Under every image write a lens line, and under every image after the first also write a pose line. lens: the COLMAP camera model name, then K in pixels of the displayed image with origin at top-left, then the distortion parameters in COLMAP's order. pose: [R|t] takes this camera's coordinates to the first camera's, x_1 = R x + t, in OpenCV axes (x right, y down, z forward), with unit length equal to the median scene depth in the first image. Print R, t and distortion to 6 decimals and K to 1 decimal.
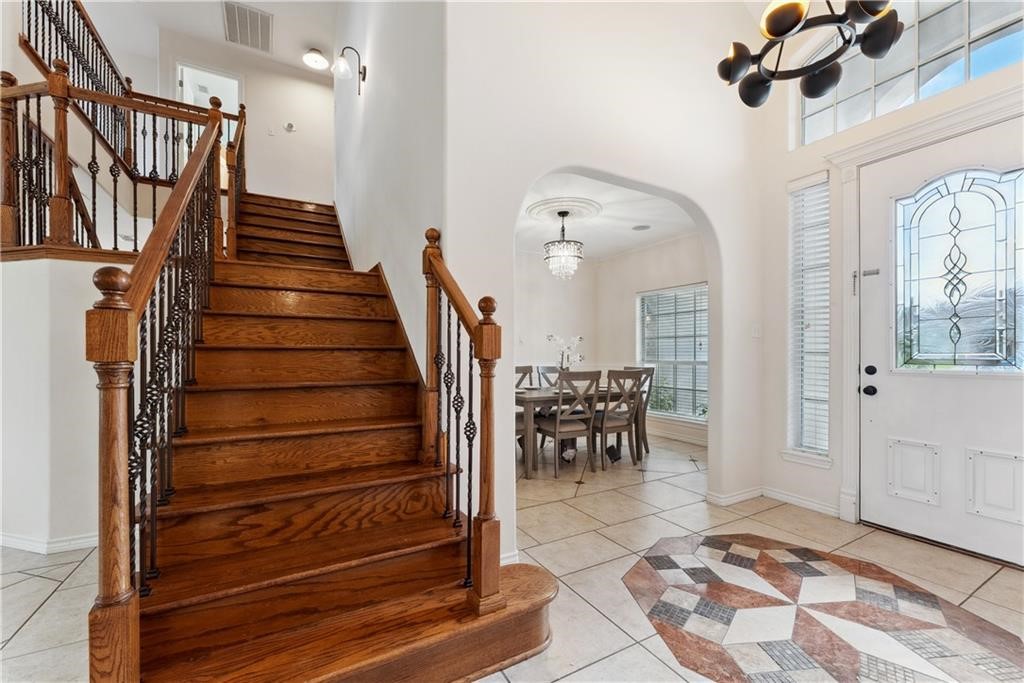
lens RADIAL K [[411.1, 0, 510.7], [0, 411.1, 345.0], [0, 0, 1]] dist [-0.000769, -0.000313]
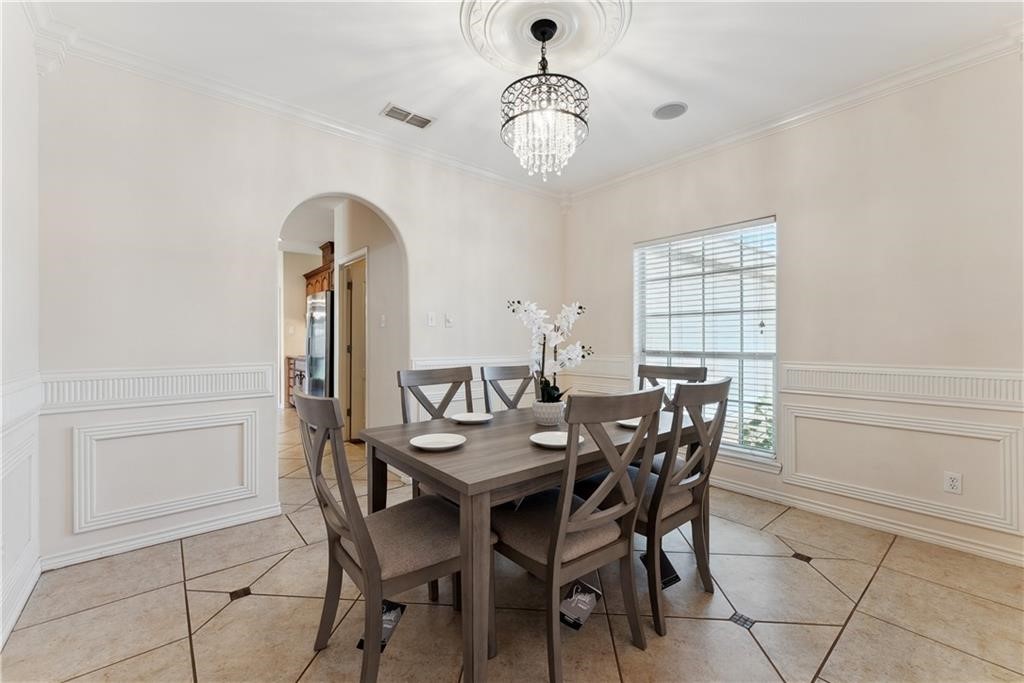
lens RADIAL K [[415.4, 0, 509.4], [0, 415.4, 333.2], [0, 0, 1]] dist [-0.001011, 0.000200]
pose [[0.983276, -0.001128, 0.182121, 0.007232], [0.001087, 0.999999, 0.000321, 0.010899], [-0.182121, -0.000118, 0.983276, 0.539635]]
